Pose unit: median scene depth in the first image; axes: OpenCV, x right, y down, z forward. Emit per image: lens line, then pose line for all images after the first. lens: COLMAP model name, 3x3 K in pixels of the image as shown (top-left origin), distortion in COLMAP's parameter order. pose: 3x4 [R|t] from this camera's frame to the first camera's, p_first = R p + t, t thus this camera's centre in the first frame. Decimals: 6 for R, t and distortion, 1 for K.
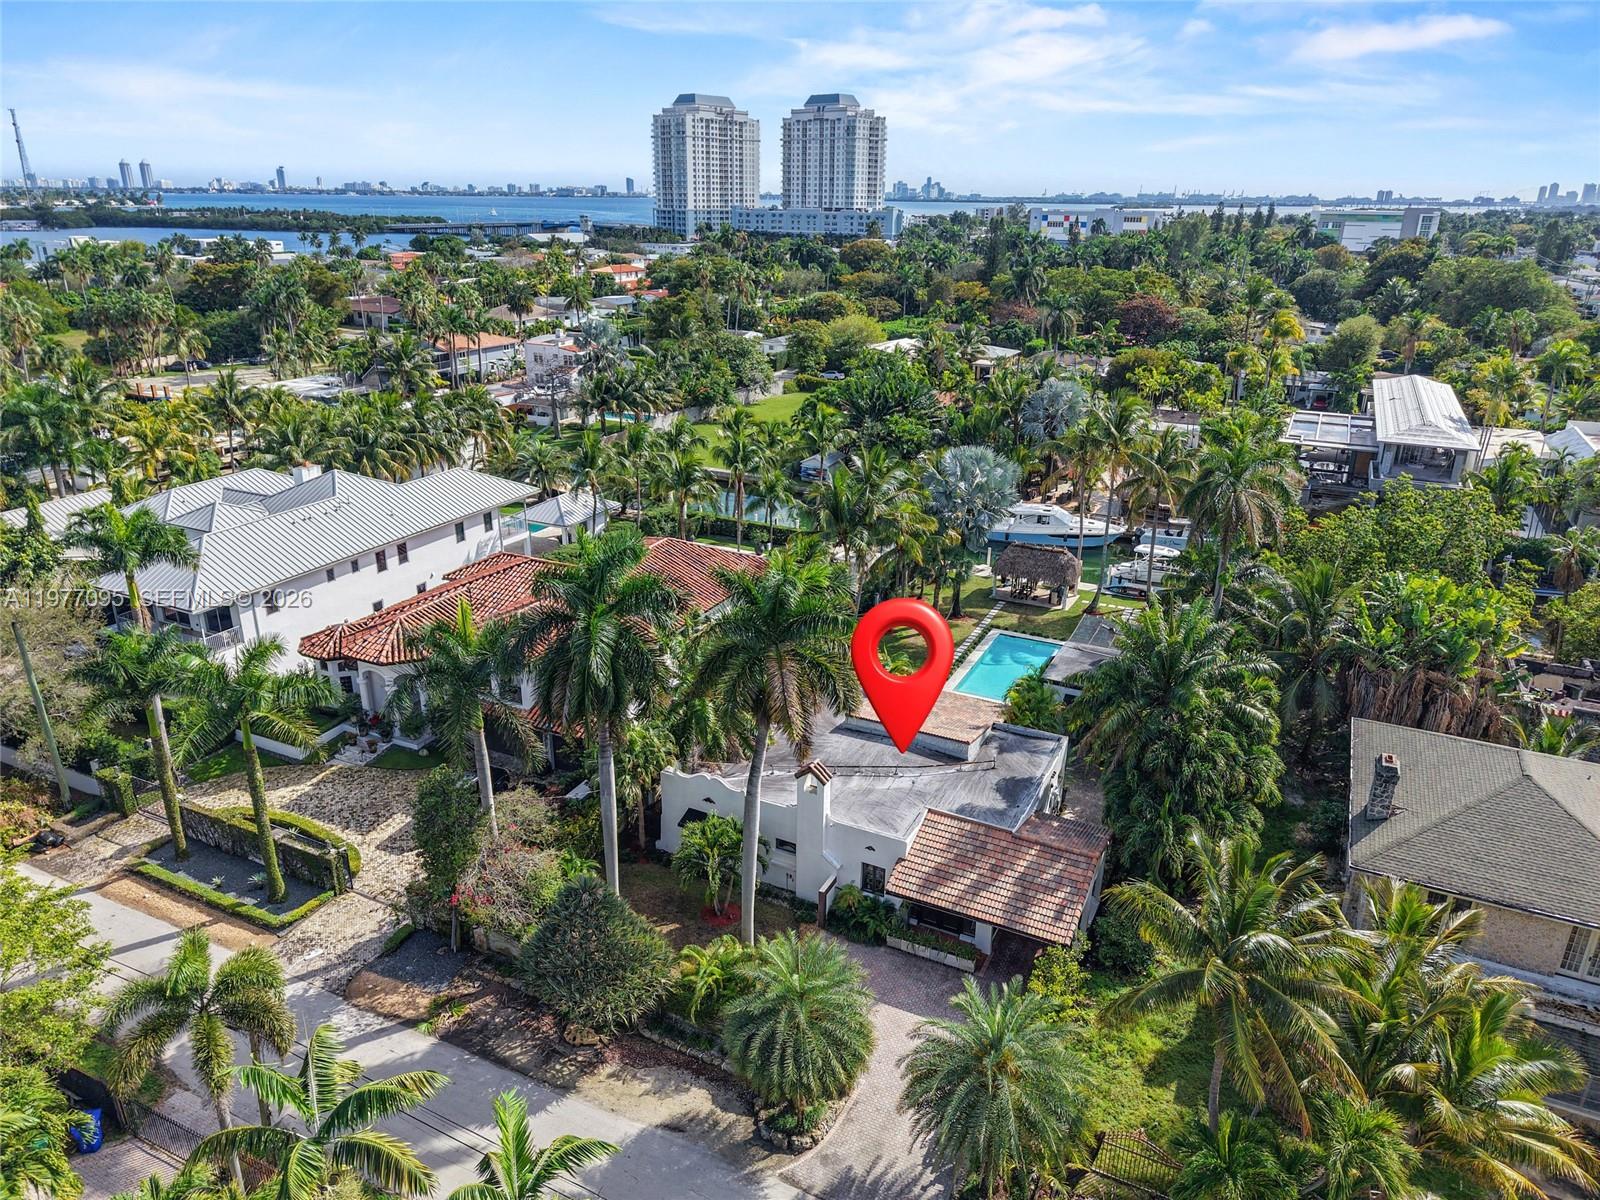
lens RADIAL K [[1058.7, 0, 801.4], [0, 1058.7, 603.5], [0, 0, 1]] dist [0.038951, -0.033166]
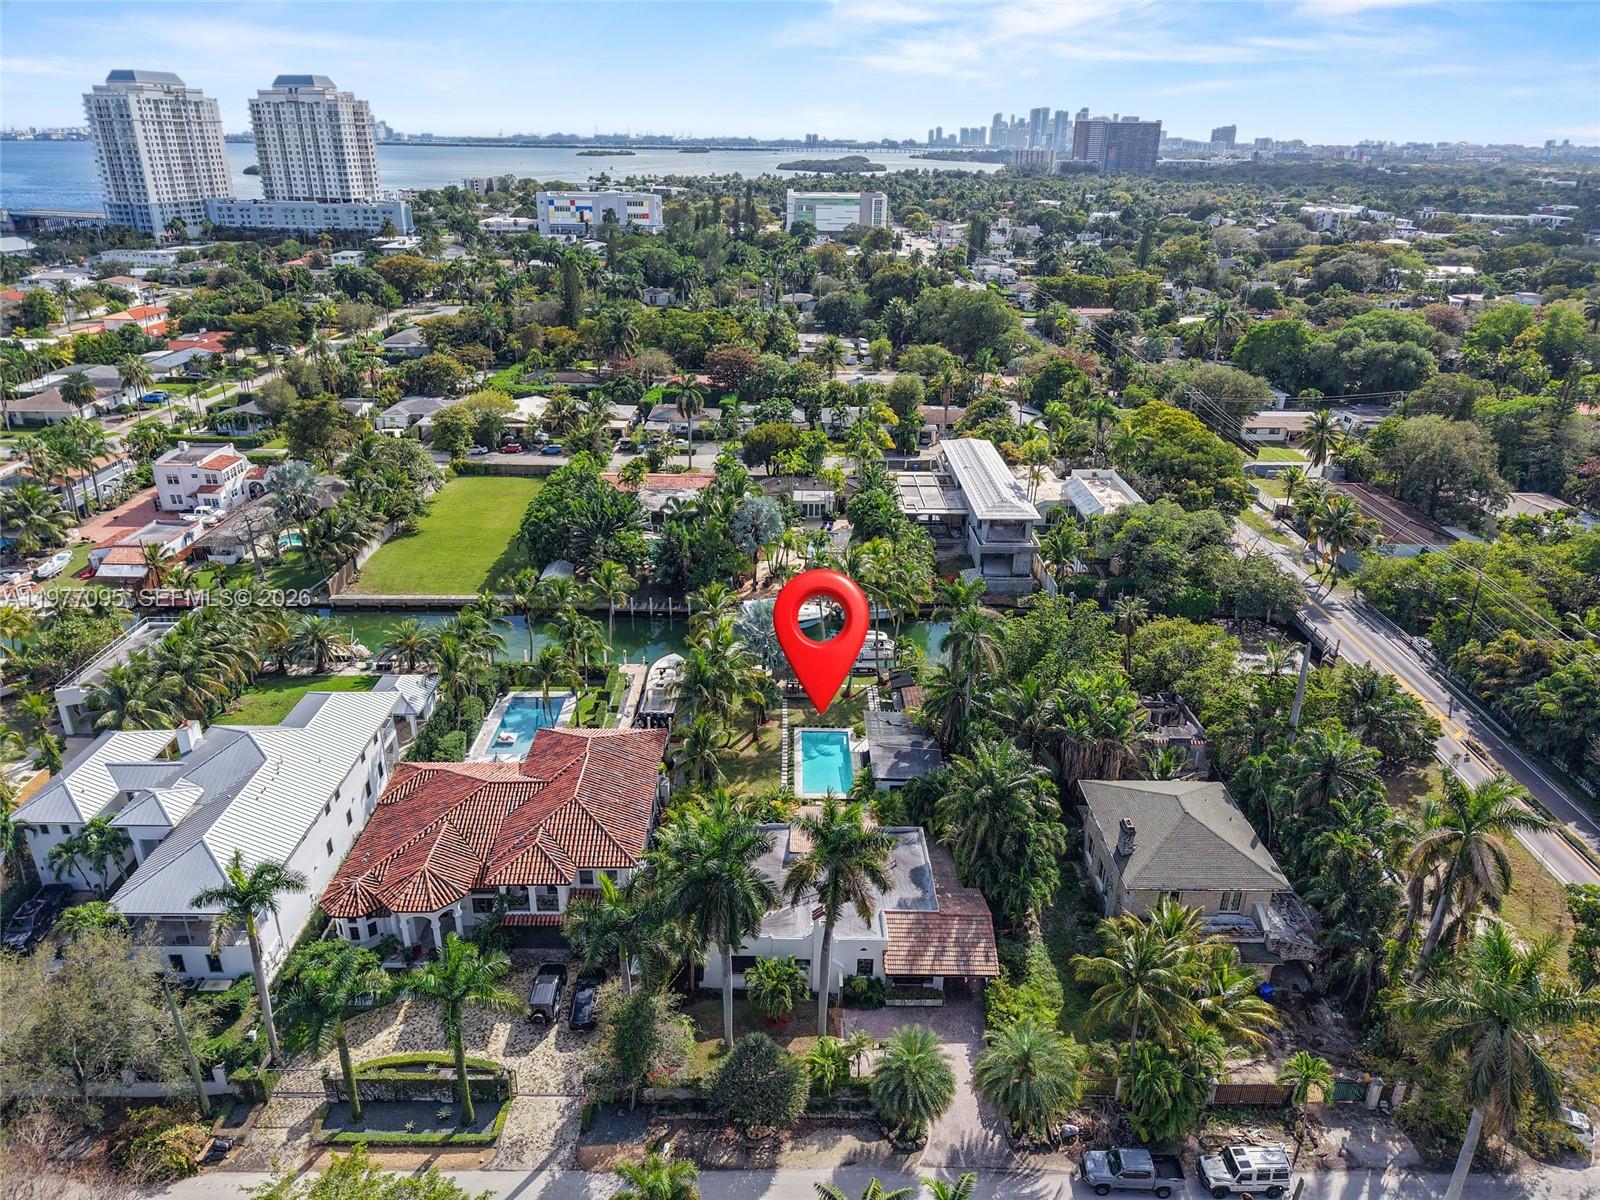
lens RADIAL K [[1058.7, 0, 797.6], [0, 1058.7, 603.5], [0, 0, 1]] dist [0.038951, -0.033166]
pose [[0.896499, -0.175798, 0.406674, -0.175824], [0.156416, 0.984387, 0.080720, -0.127098], [-0.414516, -0.008755, 0.910000, -0.117268]]
